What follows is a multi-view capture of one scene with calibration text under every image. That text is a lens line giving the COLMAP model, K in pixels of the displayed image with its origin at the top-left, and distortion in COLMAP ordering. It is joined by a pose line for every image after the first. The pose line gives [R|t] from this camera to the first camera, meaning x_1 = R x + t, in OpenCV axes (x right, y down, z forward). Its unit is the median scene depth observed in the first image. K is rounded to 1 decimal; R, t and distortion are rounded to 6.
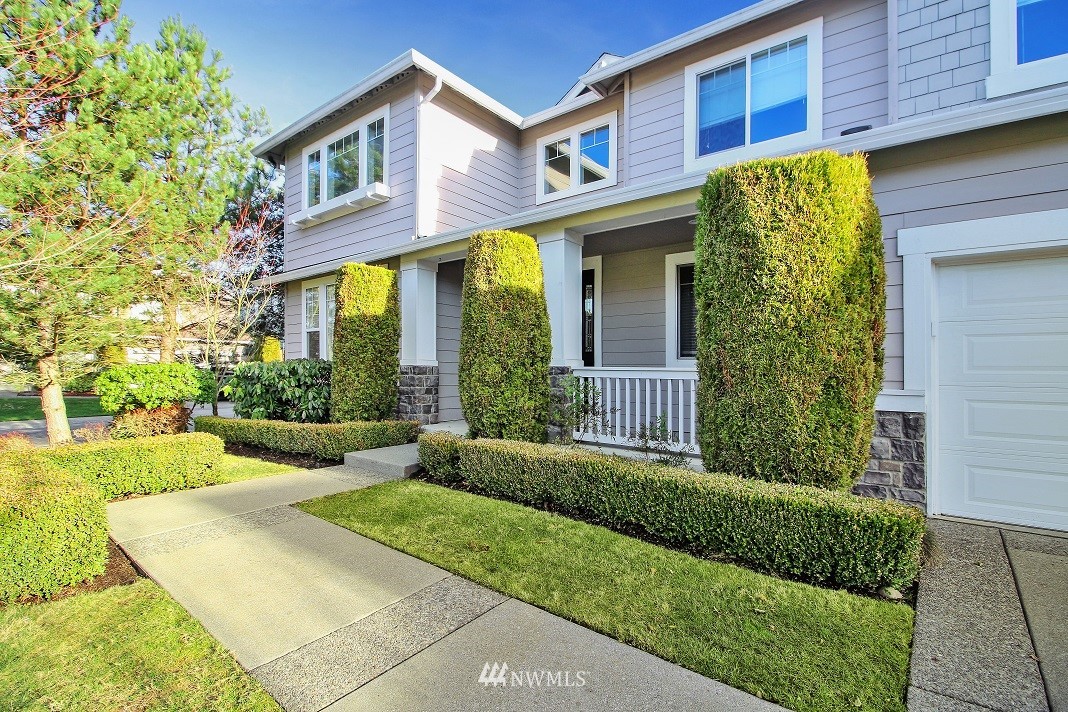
lens RADIAL K [[491.7, 0, 537.4], [0, 491.7, 361.5], [0, 0, 1]] dist [-0.003000, -0.000324]
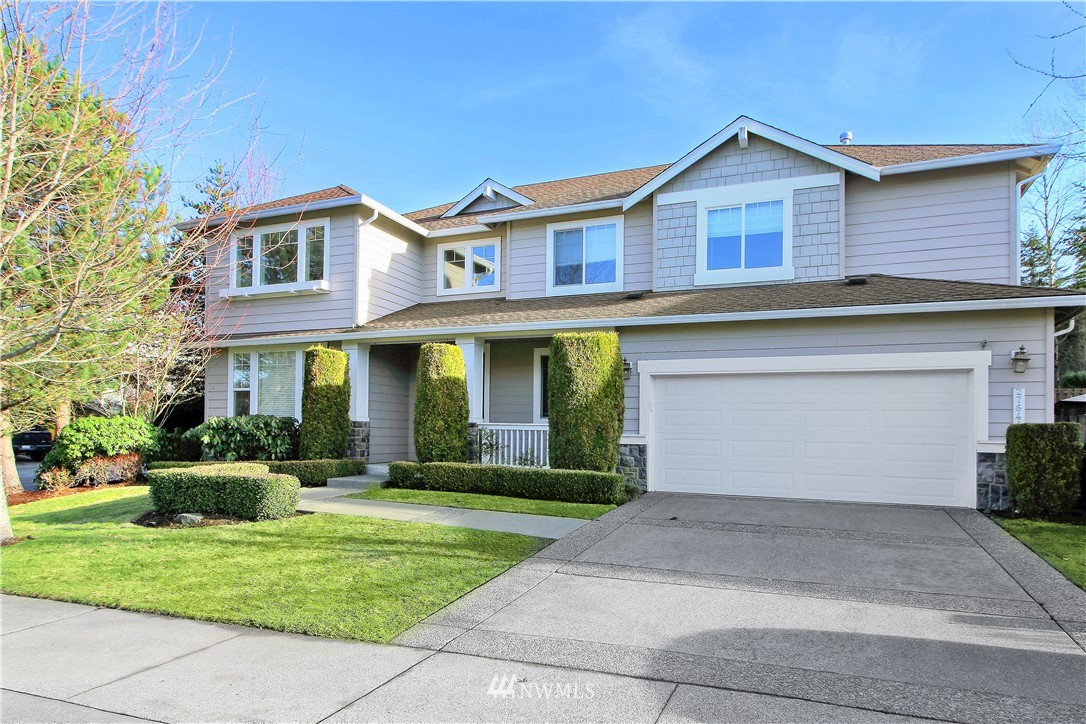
lens RADIAL K [[594.3, 0, 543.1], [0, 594.3, 330.6], [0, 0, 1]] dist [-0.013467, 0.000579]
pose [[0.961046, 0.048512, 0.272096, -0.252430], [-0.009217, 0.989553, -0.143873, -0.009090], [-0.276233, 0.135761, 0.951454, -0.904230]]
